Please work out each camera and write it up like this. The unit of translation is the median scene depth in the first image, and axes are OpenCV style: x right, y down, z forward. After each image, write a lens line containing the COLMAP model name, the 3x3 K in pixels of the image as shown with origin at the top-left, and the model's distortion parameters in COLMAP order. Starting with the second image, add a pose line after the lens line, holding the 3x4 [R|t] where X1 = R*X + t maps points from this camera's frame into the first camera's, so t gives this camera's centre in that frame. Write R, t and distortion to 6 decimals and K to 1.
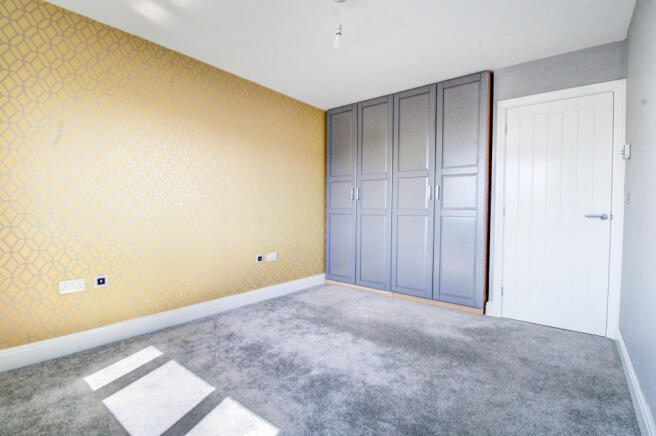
lens RADIAL K [[311.9, 0, 328.0], [0, 311.9, 218.0], [0, 0, 1]] dist [0.001851, -0.012590]
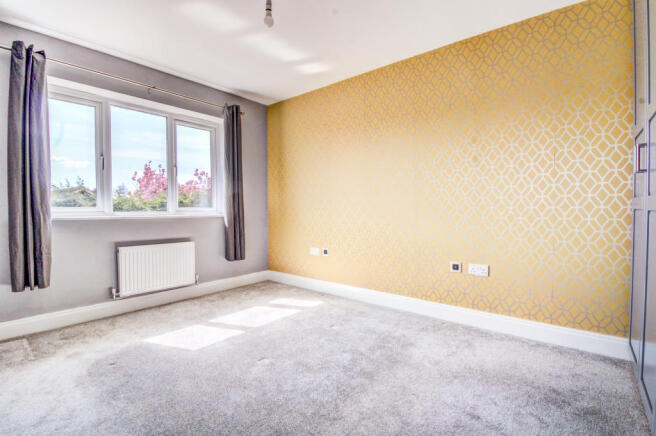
lens RADIAL K [[311.9, 0, 328.0], [0, 311.9, 218.0], [0, 0, 1]] dist [0.001851, -0.012590]
pose [[-0.033460, 0.029375, -0.999008, 0.601804], [-0.012809, 0.999473, 0.029818, -0.011064], [0.999358, 0.013794, -0.033066, 0.759398]]
